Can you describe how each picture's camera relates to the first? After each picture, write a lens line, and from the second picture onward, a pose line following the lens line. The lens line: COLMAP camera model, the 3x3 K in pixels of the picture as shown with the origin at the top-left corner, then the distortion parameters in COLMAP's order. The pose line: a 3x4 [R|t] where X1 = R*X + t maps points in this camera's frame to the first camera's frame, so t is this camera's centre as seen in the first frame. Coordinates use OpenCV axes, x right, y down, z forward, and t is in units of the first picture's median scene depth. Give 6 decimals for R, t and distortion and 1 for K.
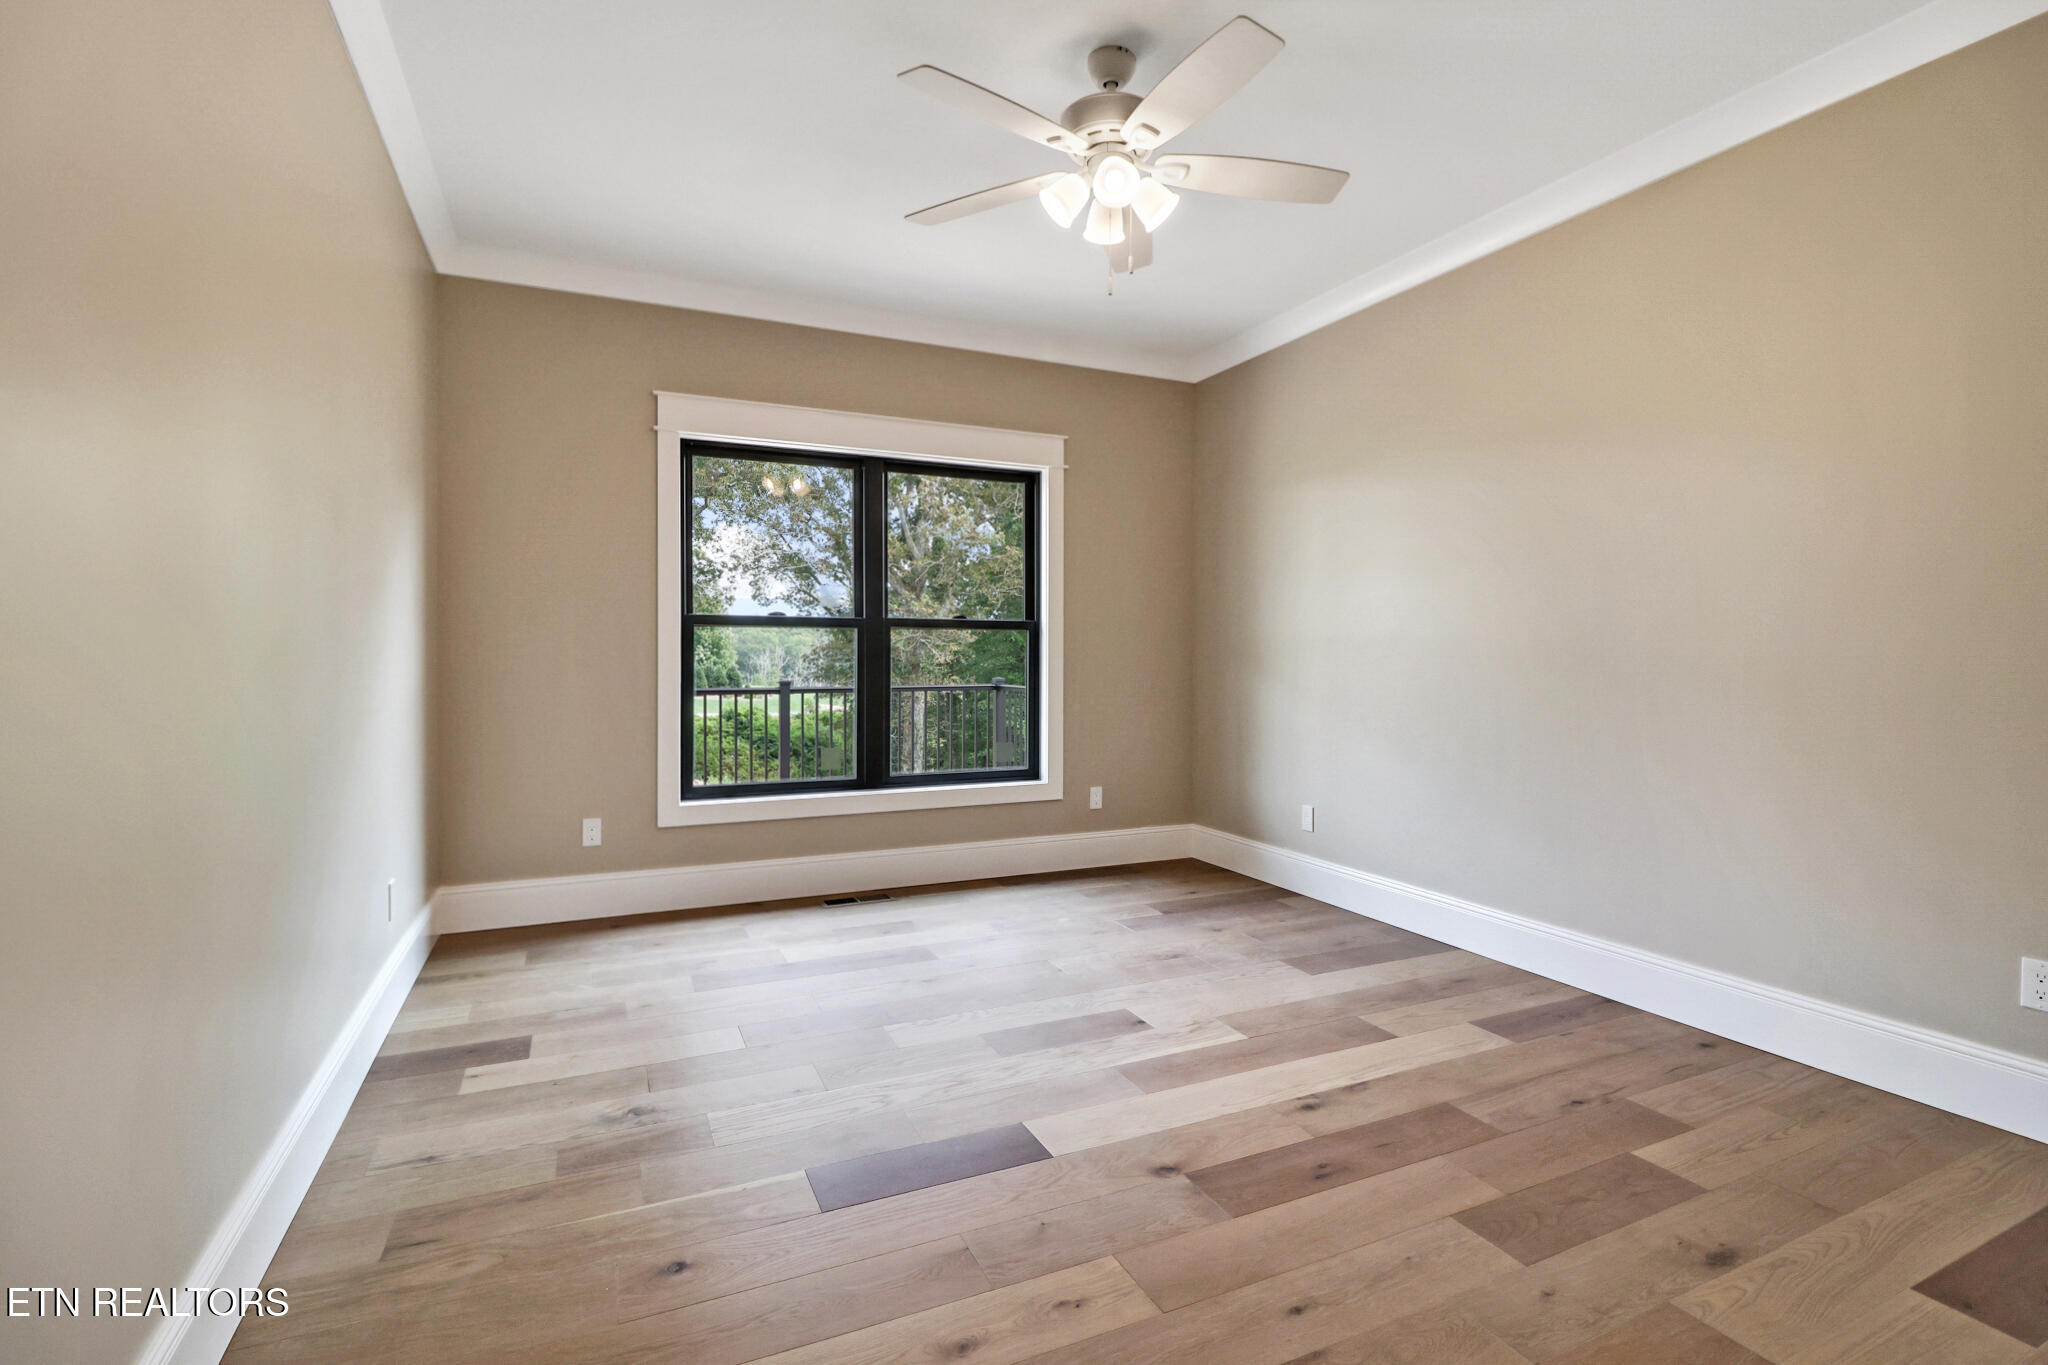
lens RADIAL K [[936.6, 0, 1018.6], [0, 936.6, 659.1], [0, 0, 1]] dist [-0.000150, 0.000513]
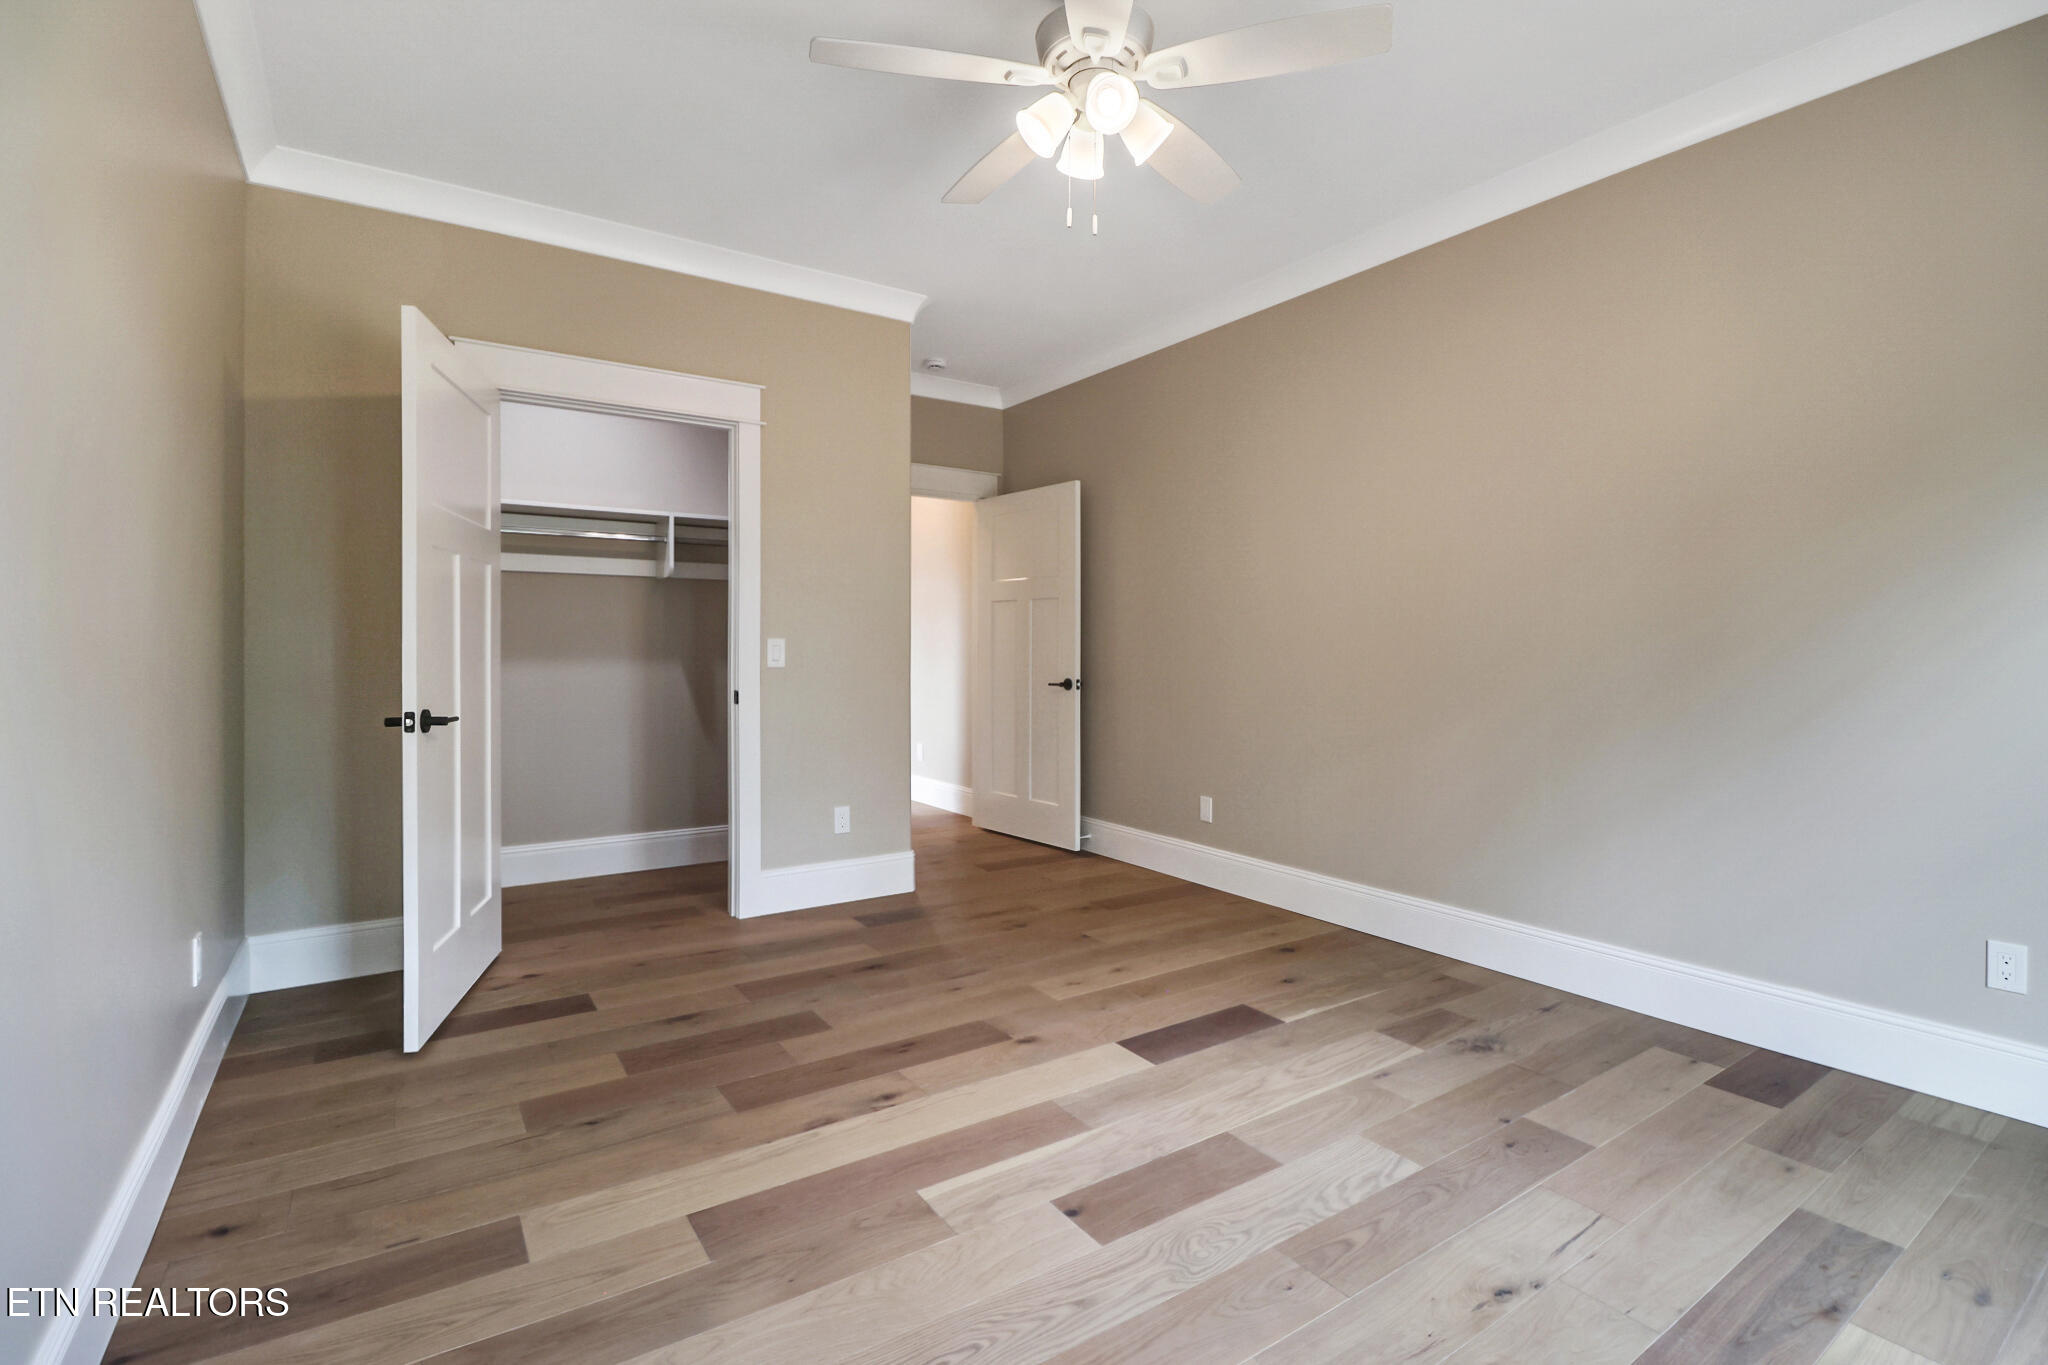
lens RADIAL K [[936.6, 0, 1018.6], [0, 936.6, 659.1], [0, 0, 1]] dist [-0.000150, 0.000513]
pose [[-0.986947, -0.007349, -0.160879, 0.326681], [-0.010304, 0.999793, 0.017539, -0.006611], [0.160717, 0.018968, -0.986818, 1.941511]]
